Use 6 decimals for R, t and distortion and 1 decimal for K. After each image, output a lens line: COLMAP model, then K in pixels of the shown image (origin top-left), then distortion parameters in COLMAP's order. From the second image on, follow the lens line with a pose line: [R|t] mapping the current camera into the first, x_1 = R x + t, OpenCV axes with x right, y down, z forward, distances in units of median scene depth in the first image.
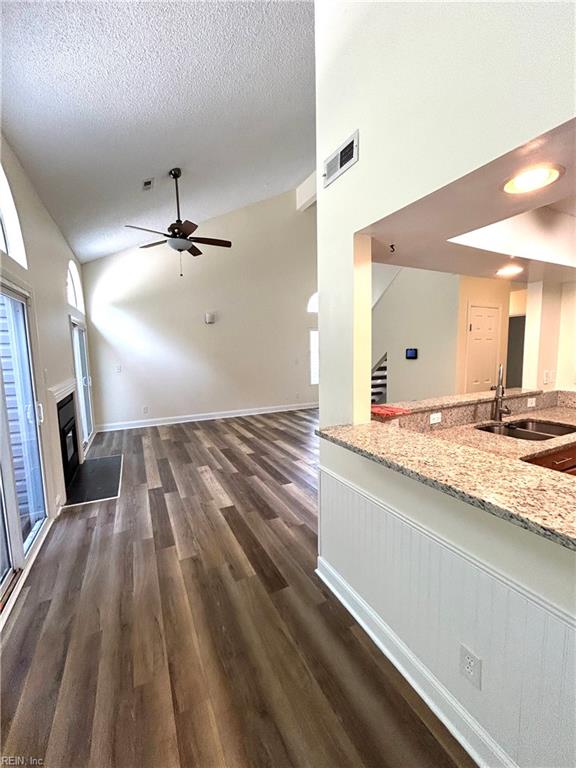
lens RADIAL K [[311.2, 0, 287.2], [0, 311.2, 381.2], [0, 0, 1]] dist [-0.005382, 0.002176]
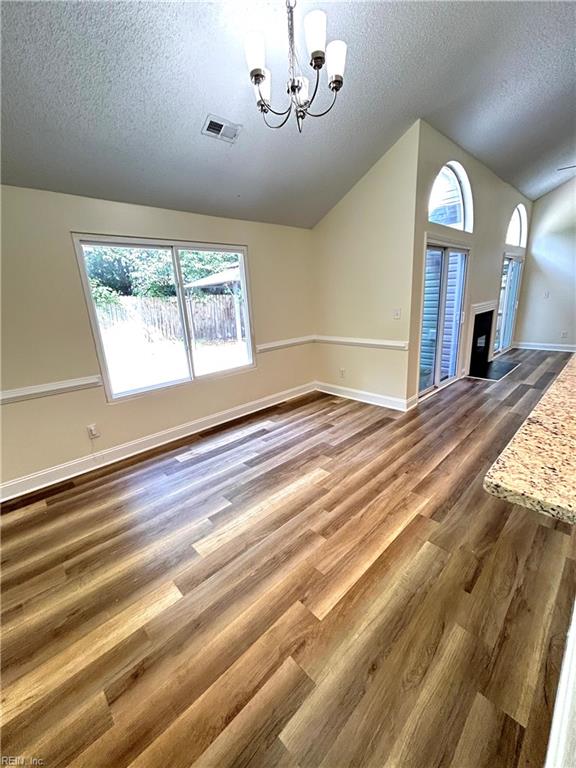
lens RADIAL K [[311.2, 0, 294.9], [0, 311.2, 383.0], [0, 0, 1]] dist [-0.005382, 0.002176]
pose [[0.310309, 0.263377, -0.913422, 0.443079], [-0.051969, 0.964118, 0.260339, 0.035074], [0.949214, -0.033316, 0.312862, -0.341822]]
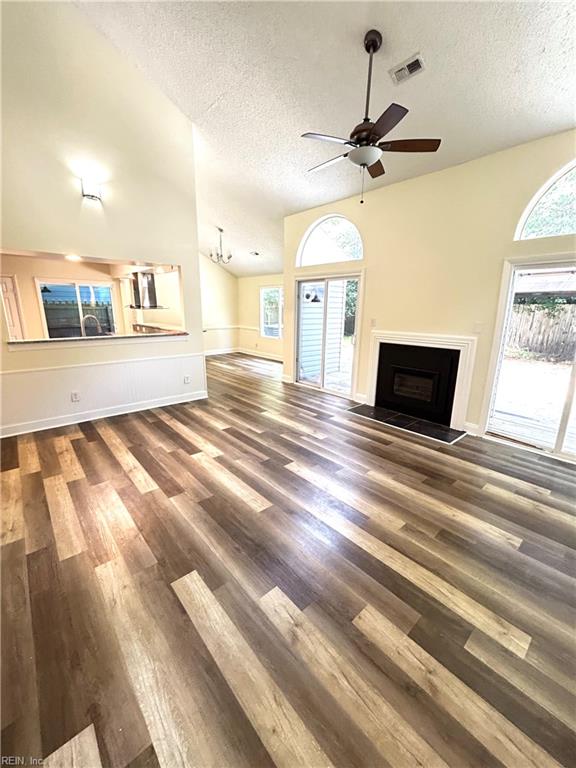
lens RADIAL K [[311.2, 0, 290.5], [0, 311.2, 383.2], [0, 0, 1]] dist [-0.005382, 0.002176]
pose [[-0.964969, 0.072877, -0.252038, 0.042459], [-0.017794, 0.940256, 0.340004, -0.191562], [0.261759, 0.332578, -0.906021, 1.840544]]
